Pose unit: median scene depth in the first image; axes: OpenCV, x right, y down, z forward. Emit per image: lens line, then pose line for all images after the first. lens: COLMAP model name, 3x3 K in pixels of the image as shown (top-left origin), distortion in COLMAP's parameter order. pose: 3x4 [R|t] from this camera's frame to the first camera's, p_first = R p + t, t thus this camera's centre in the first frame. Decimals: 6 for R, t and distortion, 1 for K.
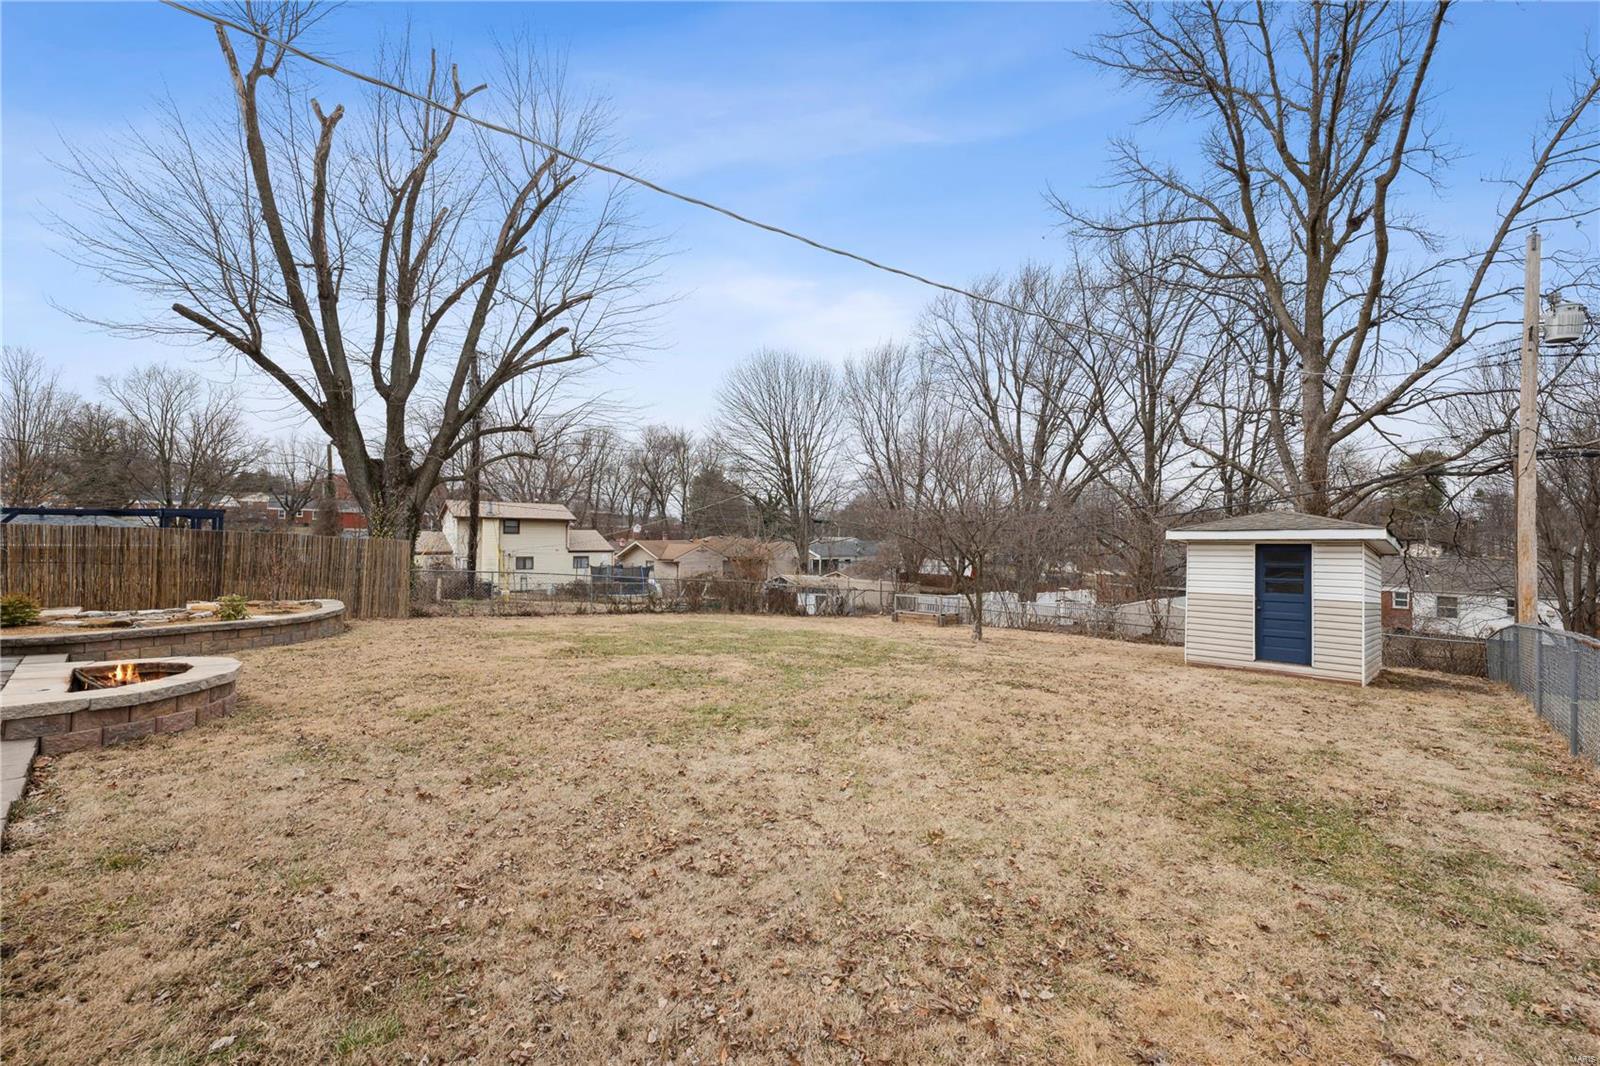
lens RADIAL K [[656.5, 0, 795.8], [0, 656.5, 534.1], [0, 0, 1]] dist [-0.001372, 0.000353]
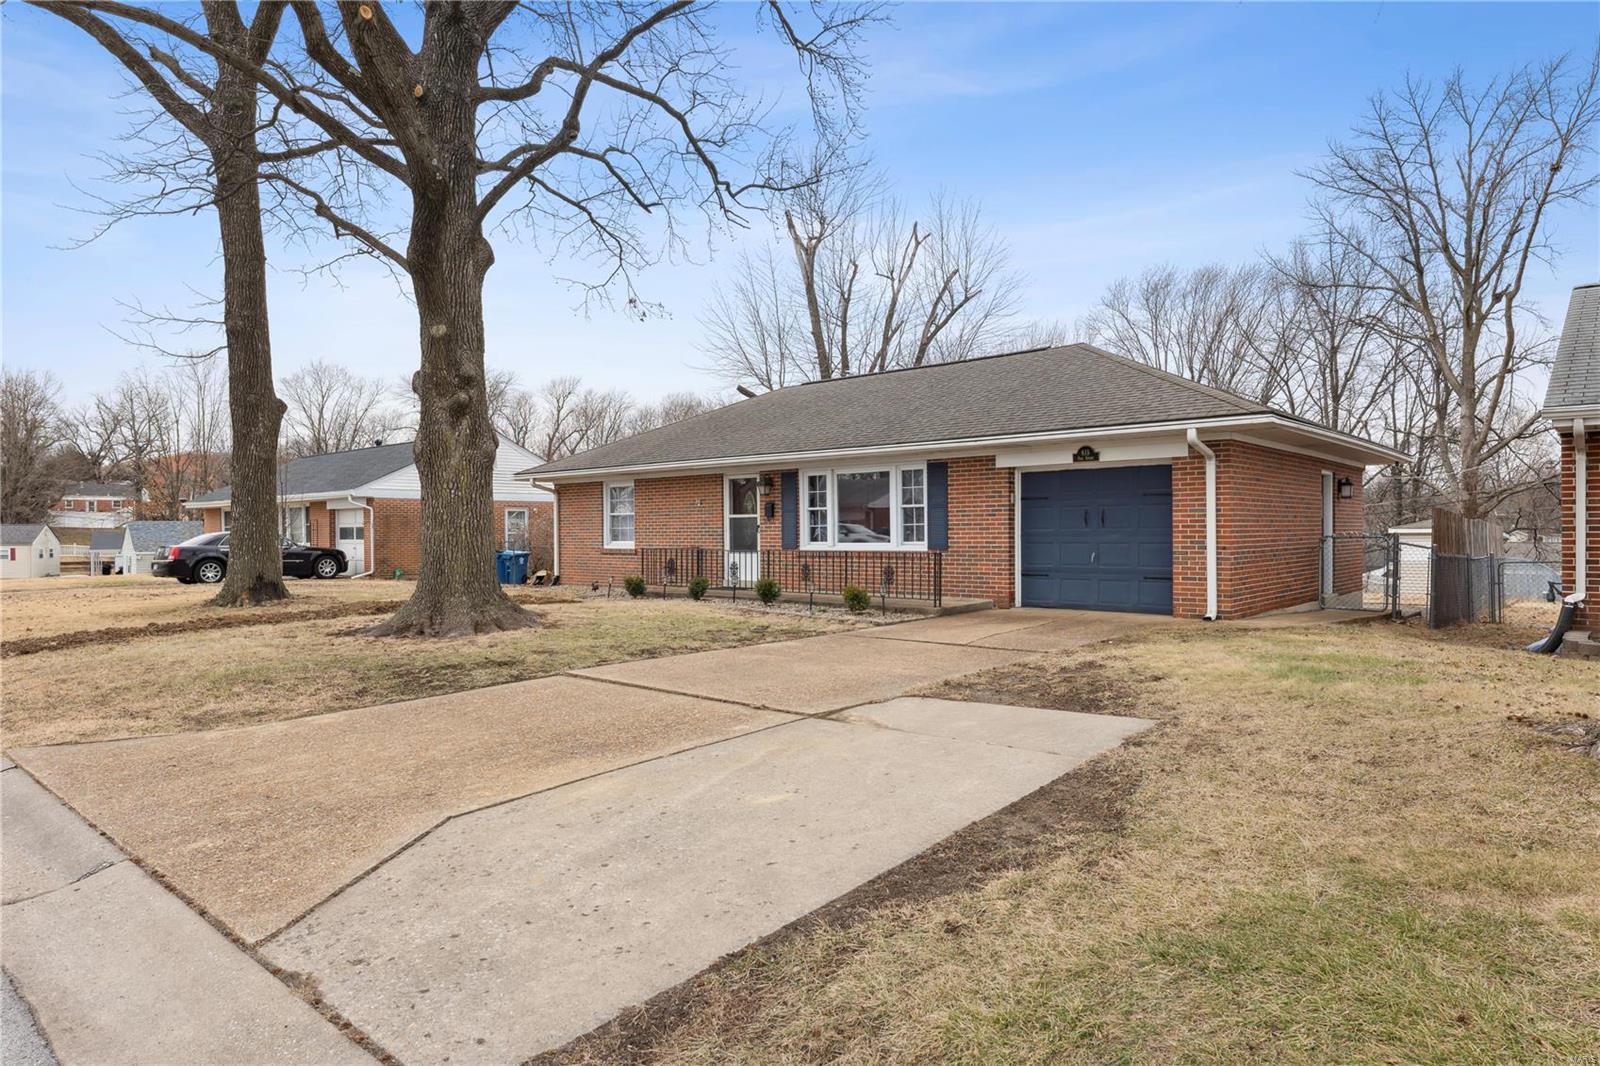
lens RADIAL K [[968.2, 0, 804.4], [0, 968.2, 536.9], [0, 0, 1]] dist [-0.001670, -0.000270]
pose [[0.998372, -0.015556, 0.054878, -0.730678], [0.014746, 0.999777, 0.015138, -0.029456], [-0.055101, -0.014304, 0.998378, -0.970844]]
